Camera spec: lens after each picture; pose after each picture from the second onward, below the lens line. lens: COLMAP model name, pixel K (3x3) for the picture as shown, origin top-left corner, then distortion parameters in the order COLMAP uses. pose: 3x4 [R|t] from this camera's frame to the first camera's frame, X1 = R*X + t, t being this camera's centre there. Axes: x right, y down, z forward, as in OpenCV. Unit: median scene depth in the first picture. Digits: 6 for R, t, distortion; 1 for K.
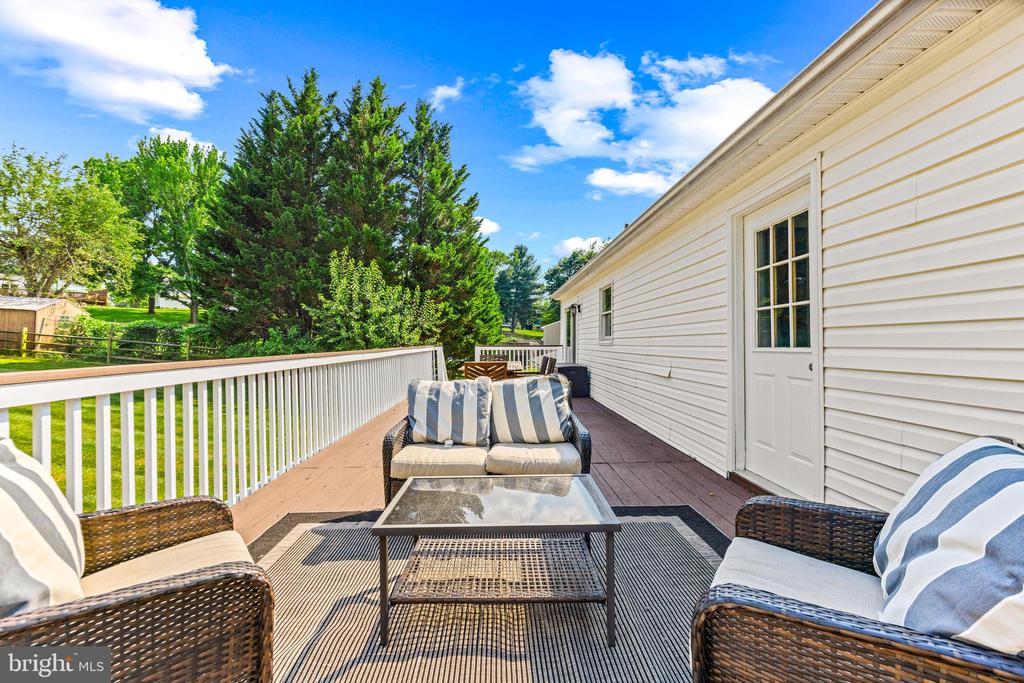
lens RADIAL K [[398.1, 0, 509.0], [0, 398.1, 335.6], [0, 0, 1]] dist [-0.001064, 0.000079]
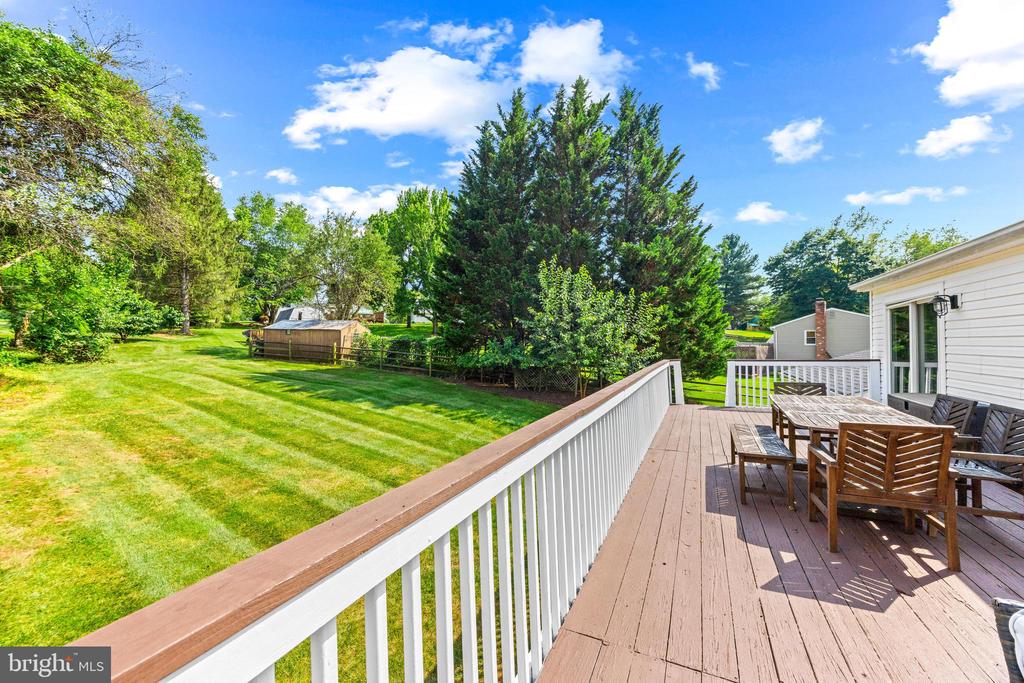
lens RADIAL K [[385.8, 0, 512.0], [0, 385.8, 341.5], [0, 0, 1]] dist [-0.000974, -0.000114]
pose [[0.888539, -0.019014, -0.458407, -0.060805], [0.022168, 0.999753, 0.001500, -0.011419], [0.458265, -0.011494, 0.888741, 0.086649]]
